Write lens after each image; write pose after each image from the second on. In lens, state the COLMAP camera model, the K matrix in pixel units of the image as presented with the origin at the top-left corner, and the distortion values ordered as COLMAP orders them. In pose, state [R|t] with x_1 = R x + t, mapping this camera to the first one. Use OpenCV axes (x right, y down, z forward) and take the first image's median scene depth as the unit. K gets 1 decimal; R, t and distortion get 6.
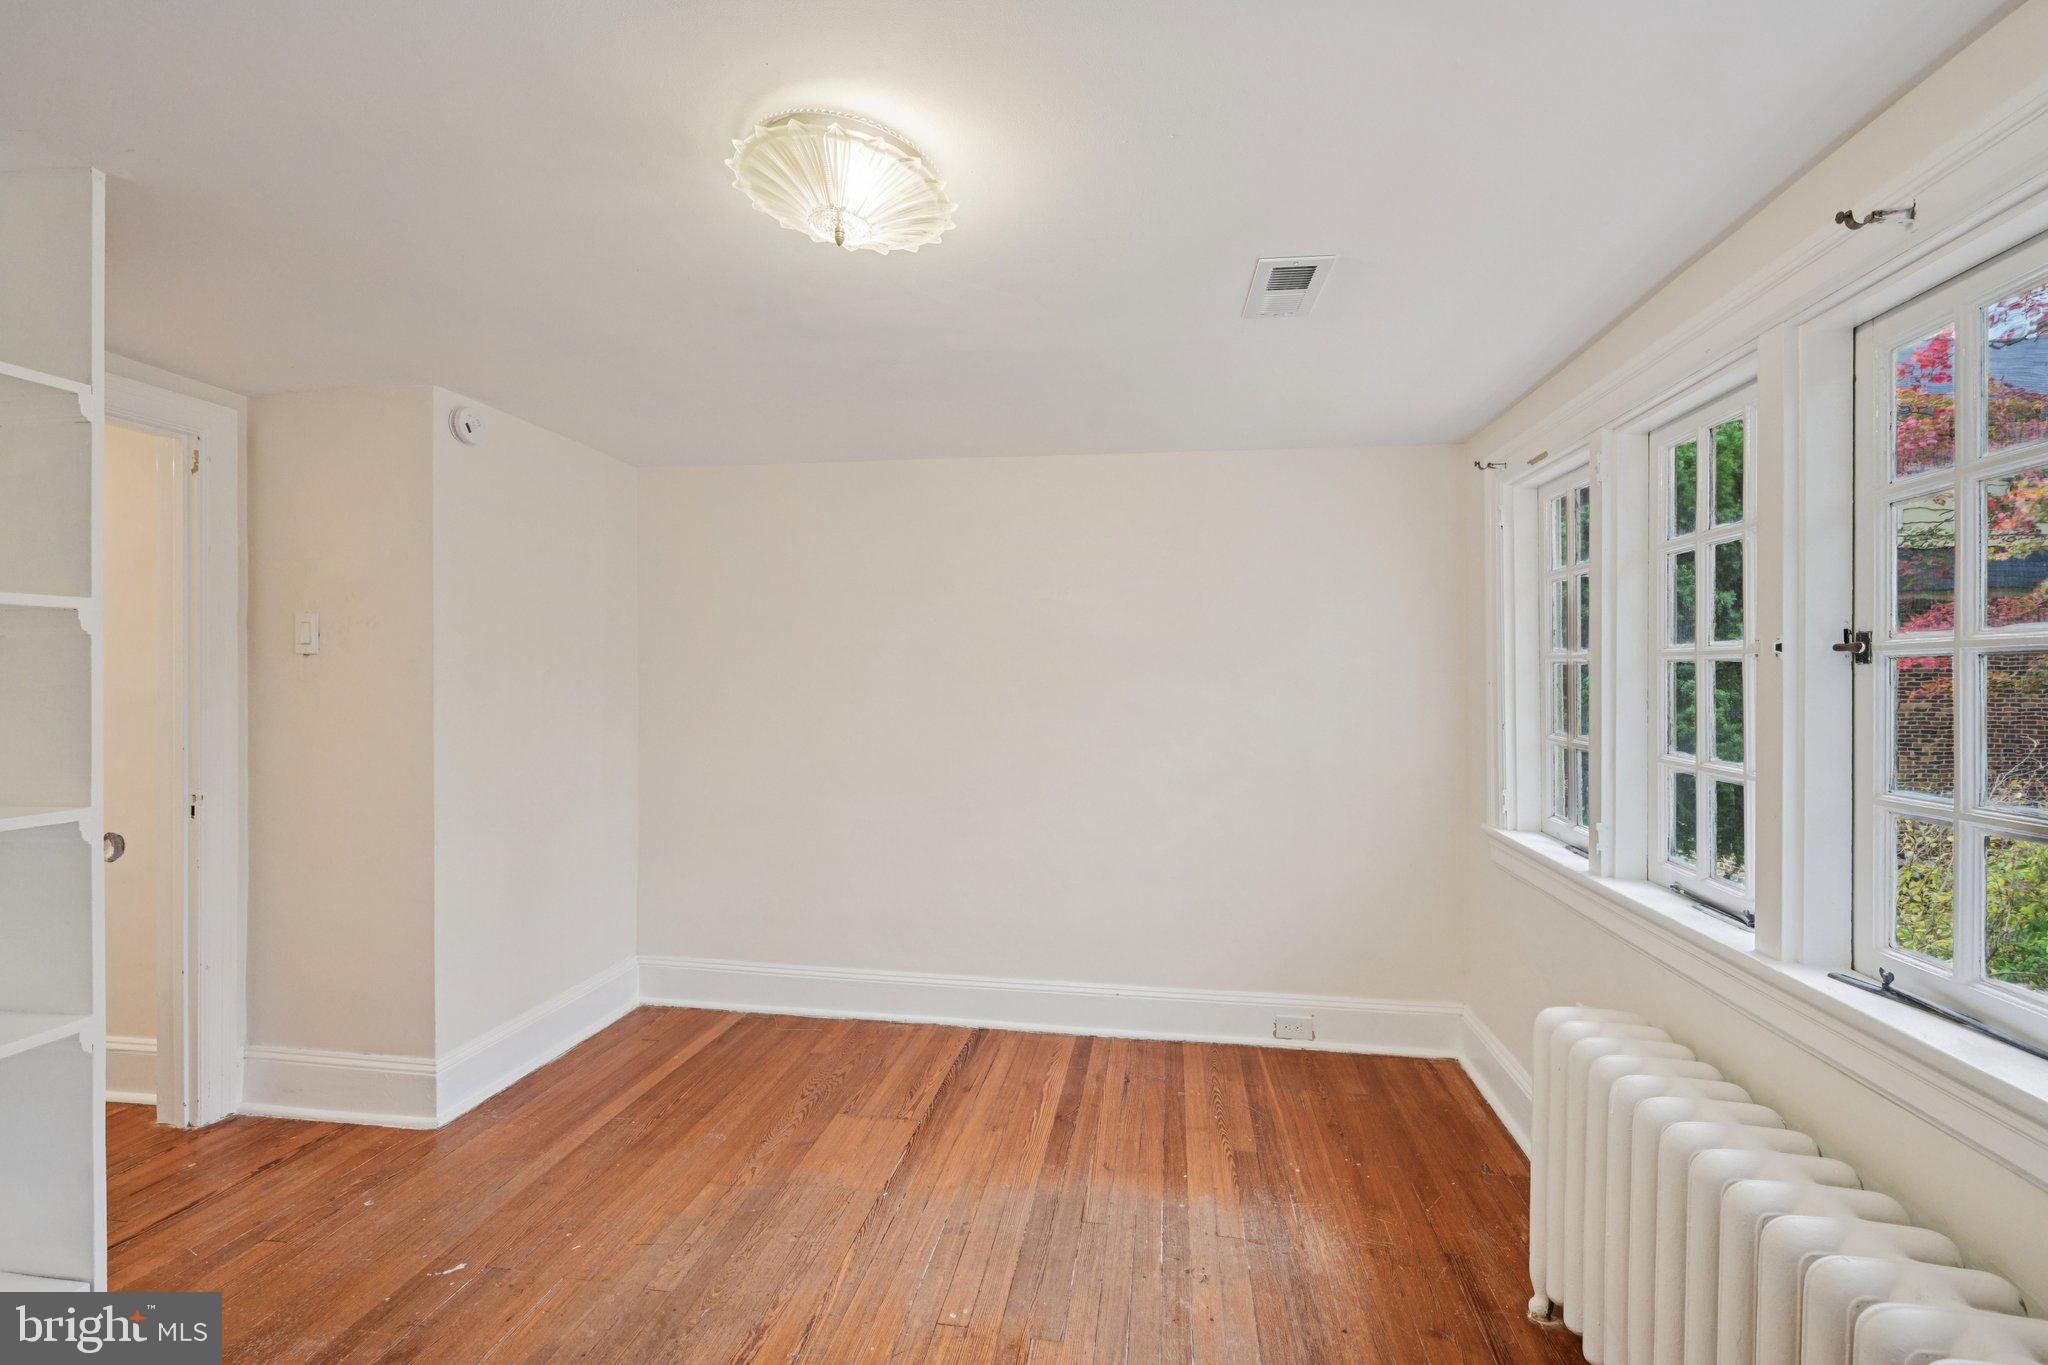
lens RADIAL K [[924.7, 0, 1019.0], [0, 924.7, 672.3], [0, 0, 1]] dist [-0.000300, 0.000008]
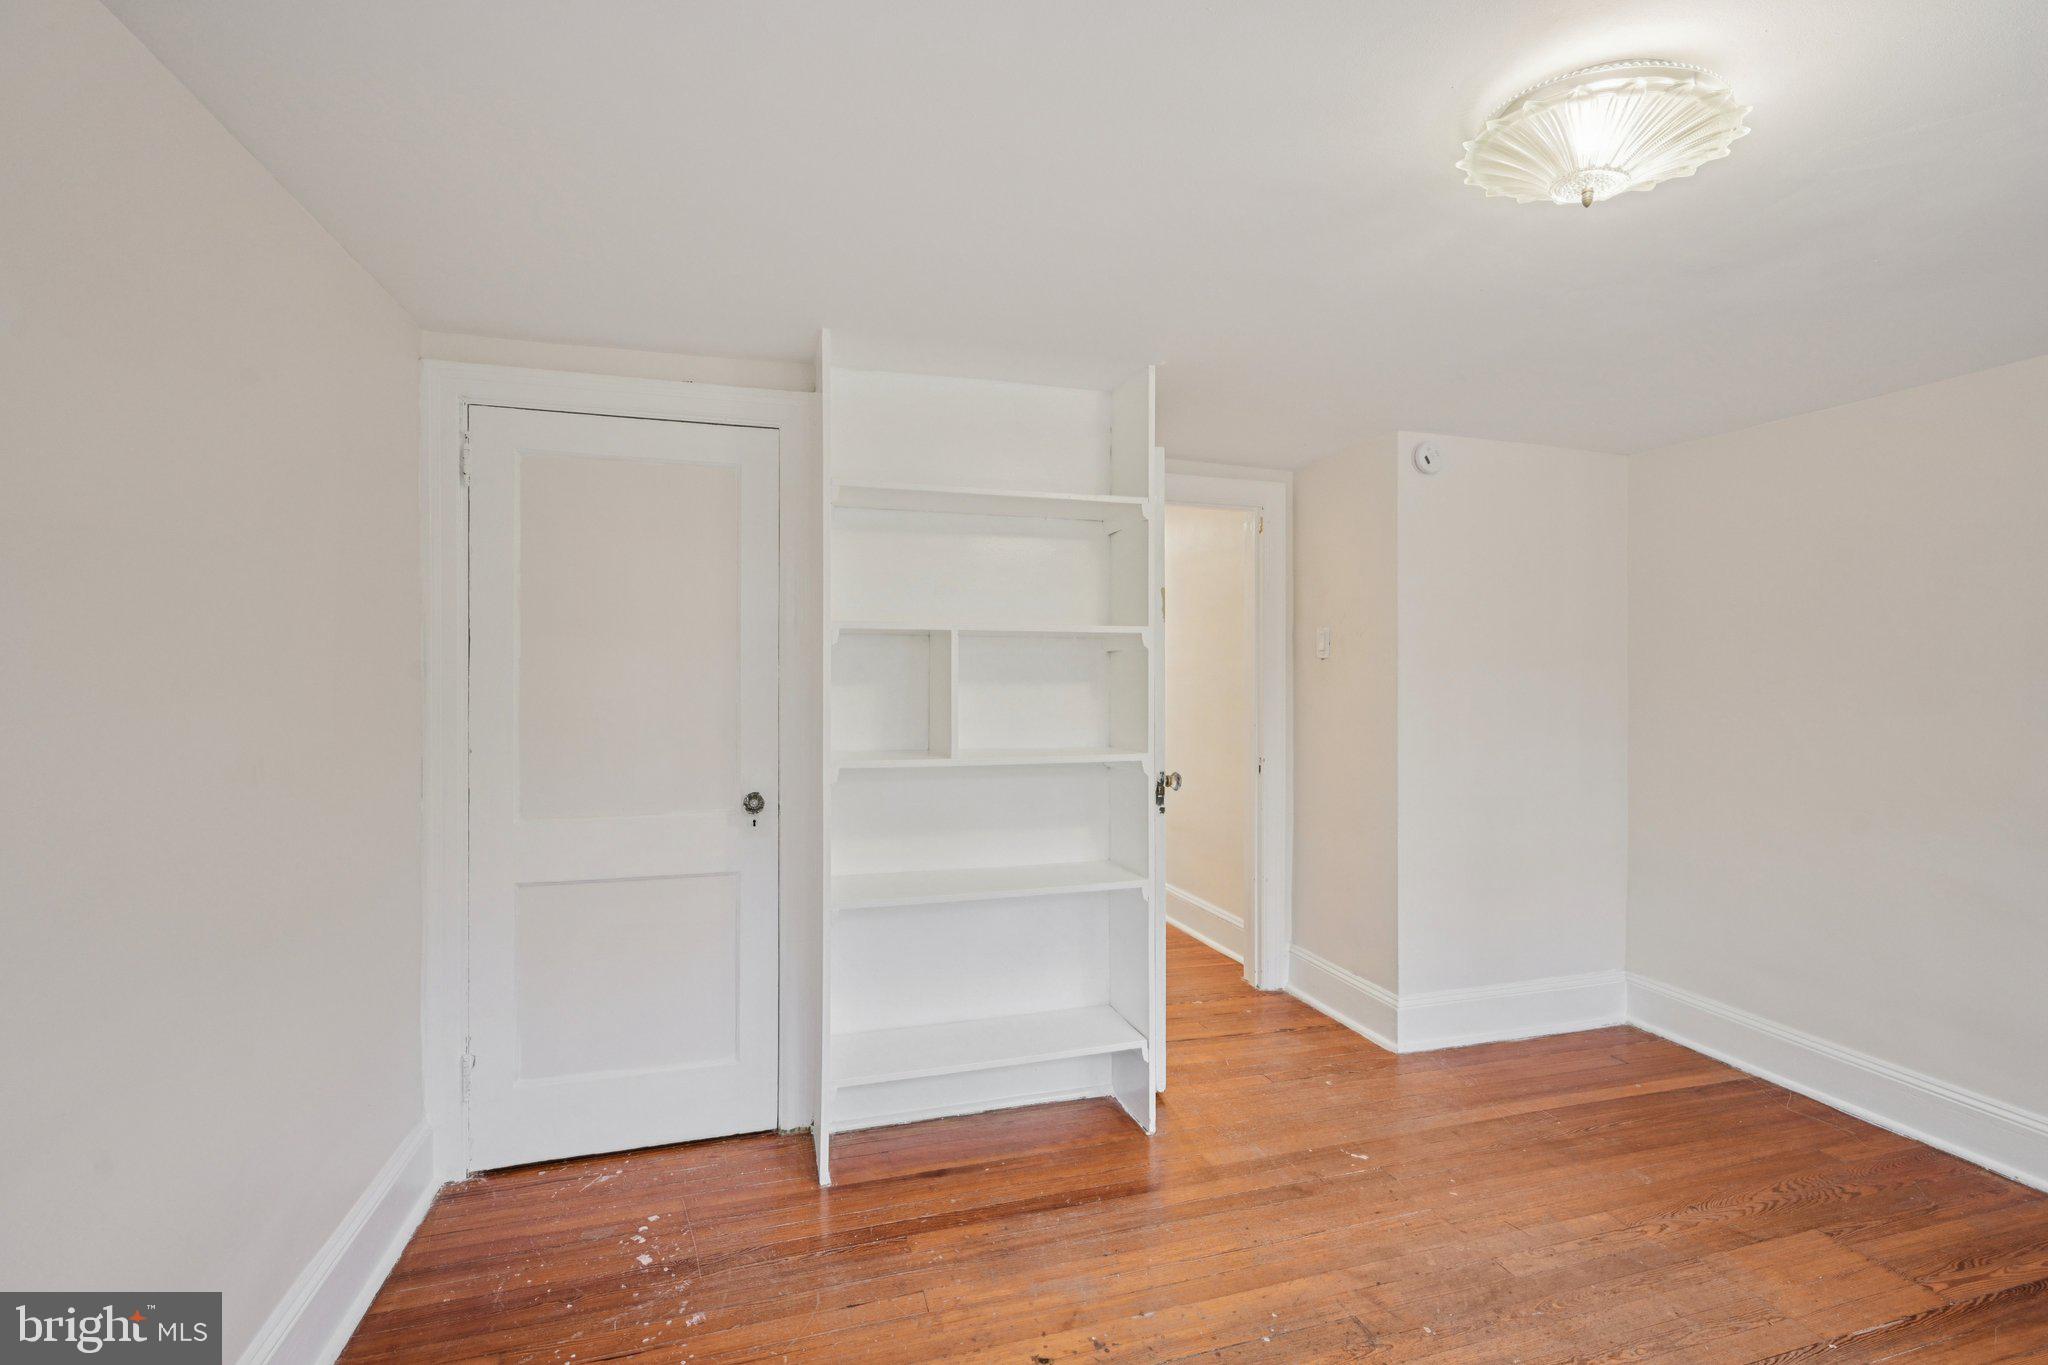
lens RADIAL K [[906.4, 0, 1022.7], [0, 906.4, 679.9], [0, 0, 1]] dist [-0.001747, 0.000530]
pose [[0.435019, 0.006444, -0.900398, 0.212964], [-0.000319, 0.999975, 0.007003, 0.001906], [0.900421, -0.002759, 0.435011, 0.056222]]
